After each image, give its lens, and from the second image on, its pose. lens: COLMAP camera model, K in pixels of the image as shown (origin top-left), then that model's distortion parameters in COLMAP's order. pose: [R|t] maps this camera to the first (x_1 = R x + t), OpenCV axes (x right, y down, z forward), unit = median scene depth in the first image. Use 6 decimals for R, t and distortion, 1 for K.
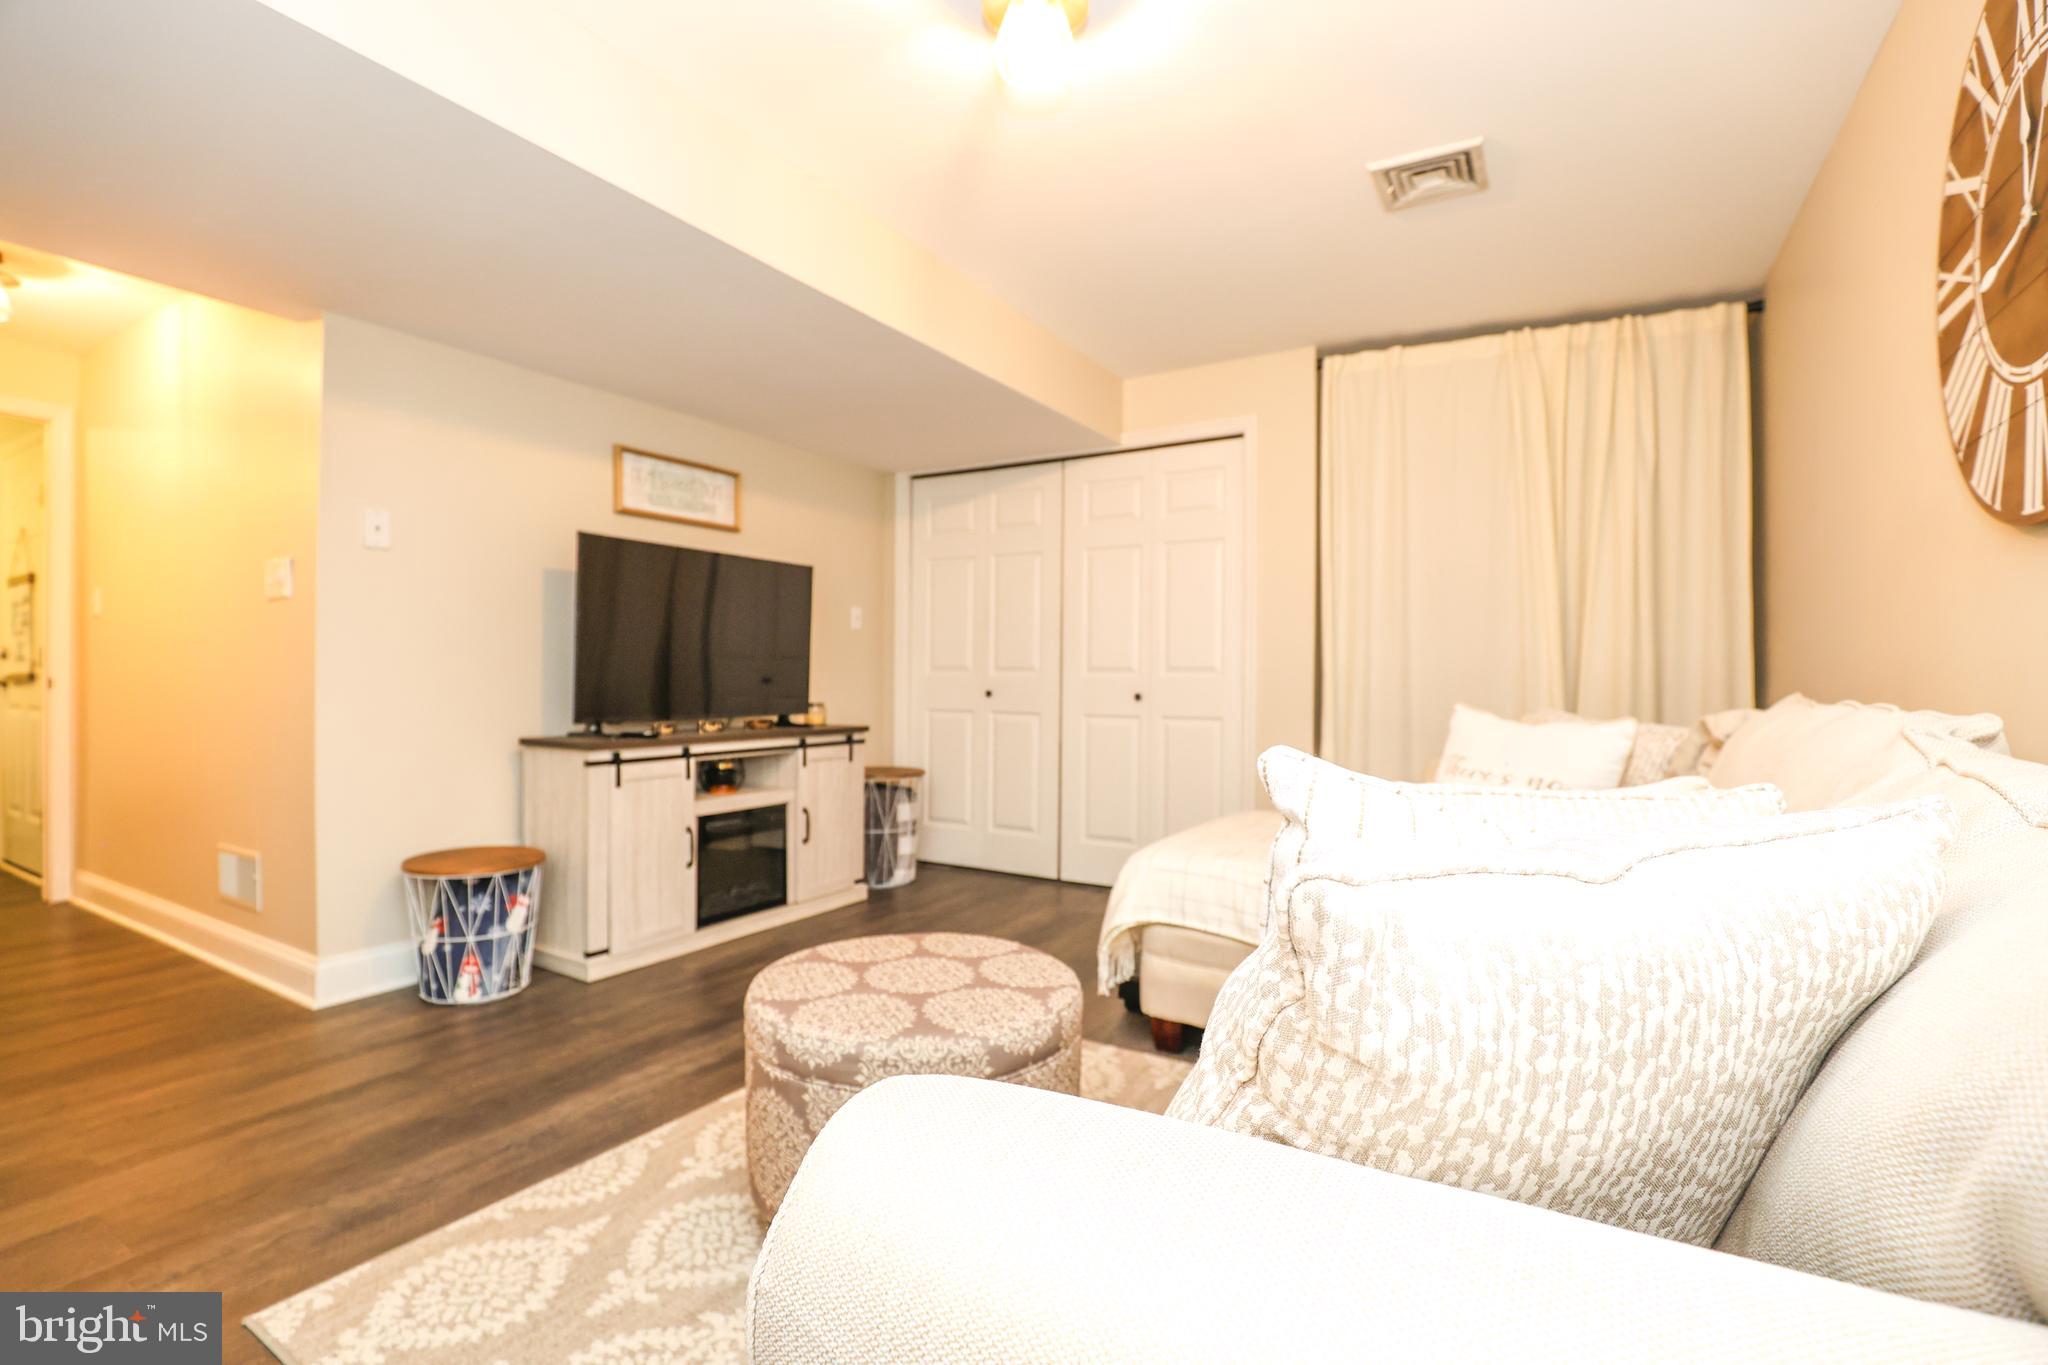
lens RADIAL K [[944.7, 0, 1032.0], [0, 944.7, 685.2], [0, 0, 1]] dist [-0.026858, 0.001143]
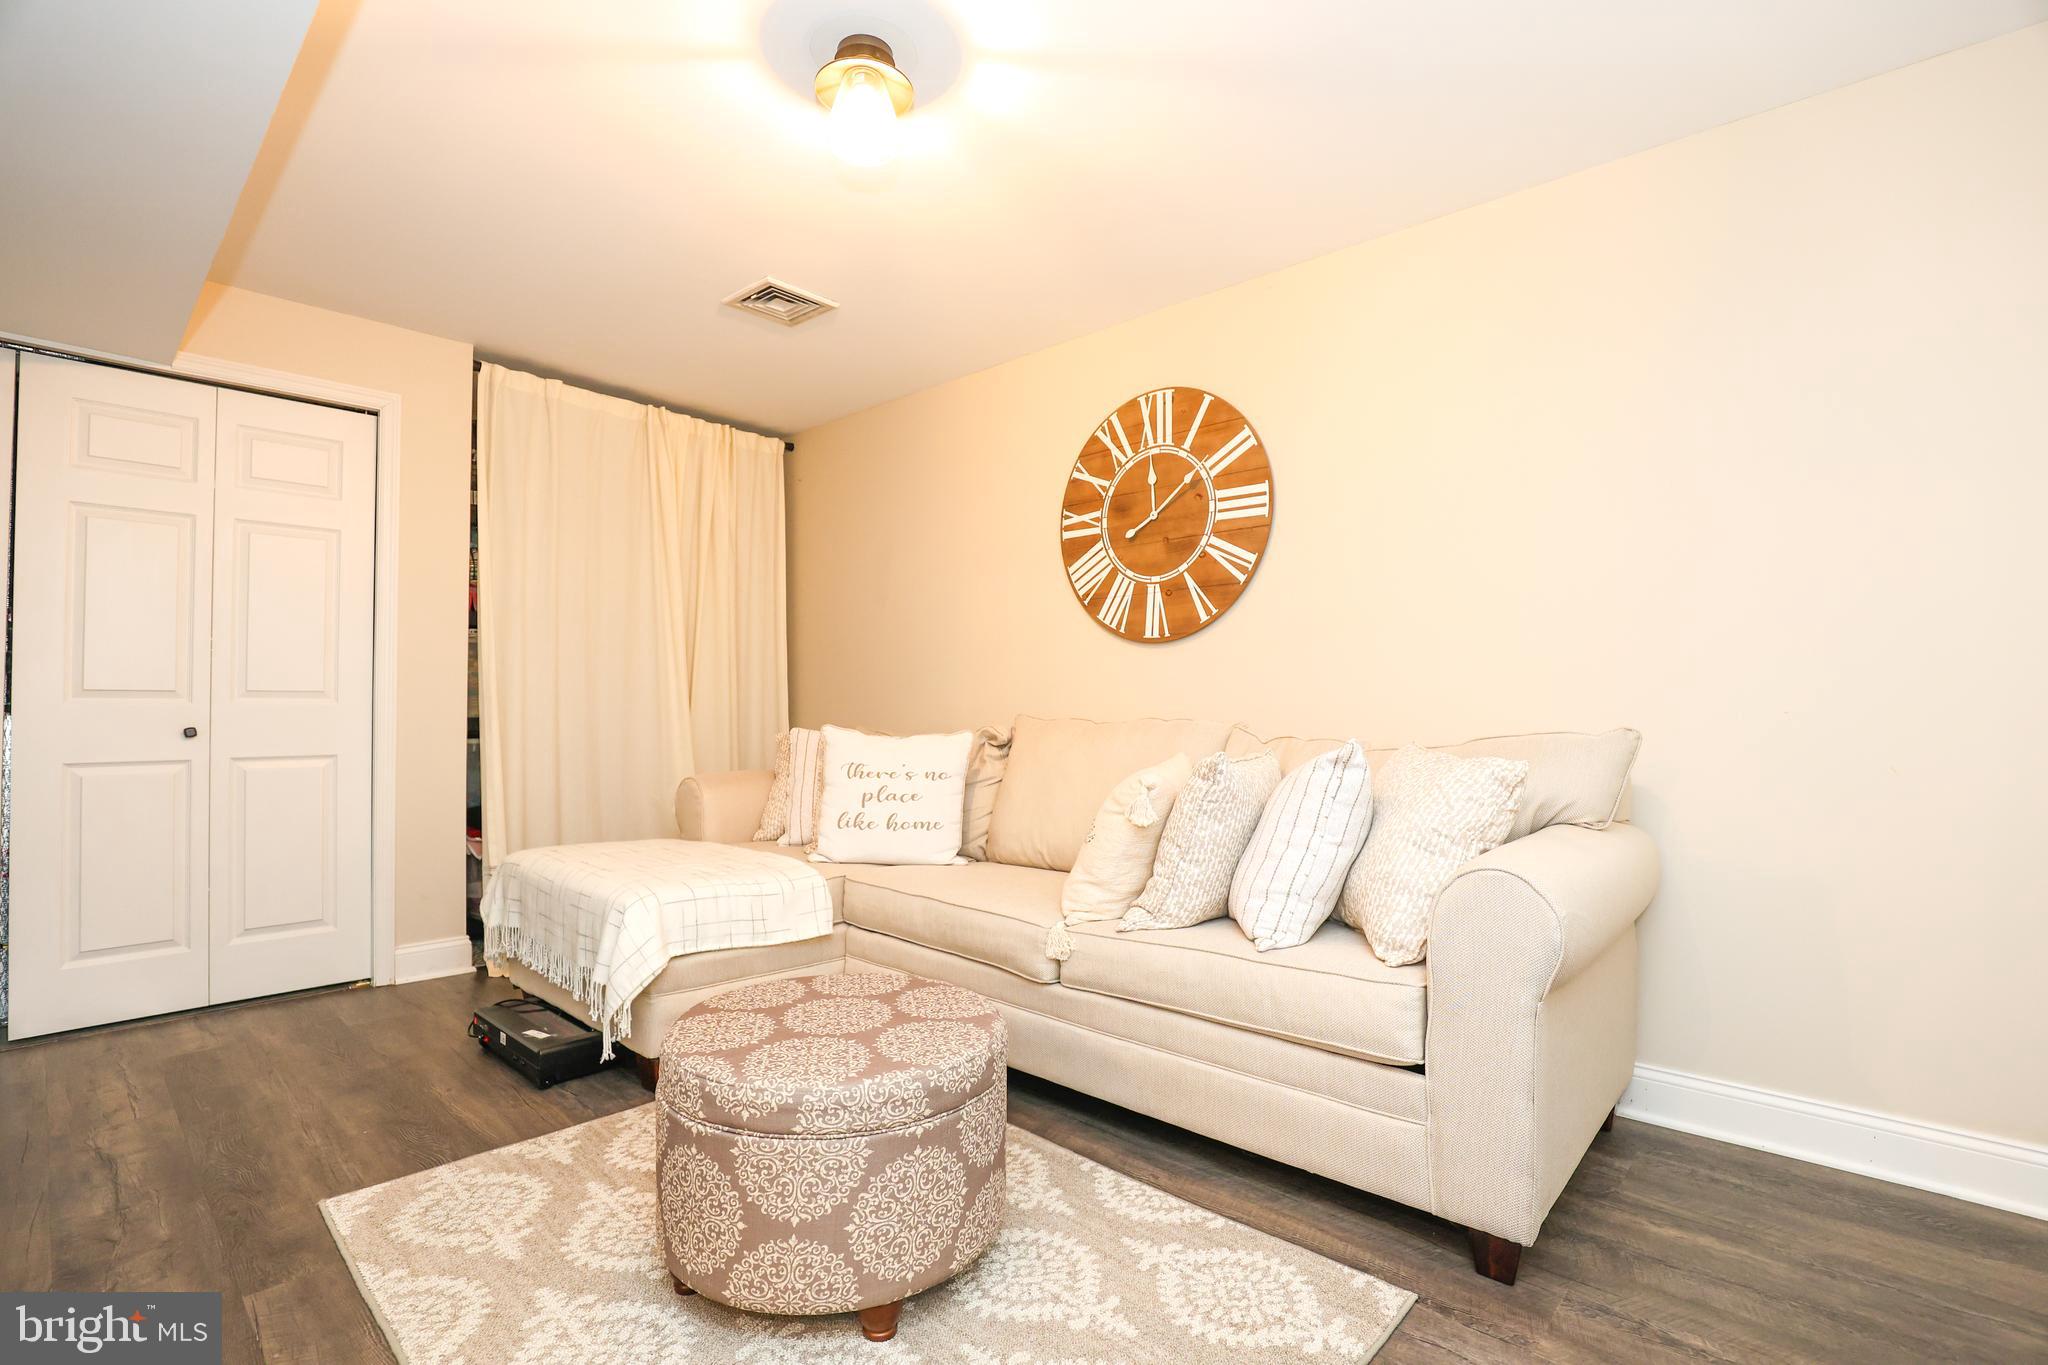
lens RADIAL K [[944.7, 0, 1032.0], [0, 944.7, 685.2], [0, 0, 1]] dist [-0.026858, 0.001143]
pose [[0.190129, 0.010604, 0.981702, -0.736550], [0.006395, 0.999907, -0.012039, -0.017034], [-0.981738, 0.008567, 0.190043, 0.430486]]
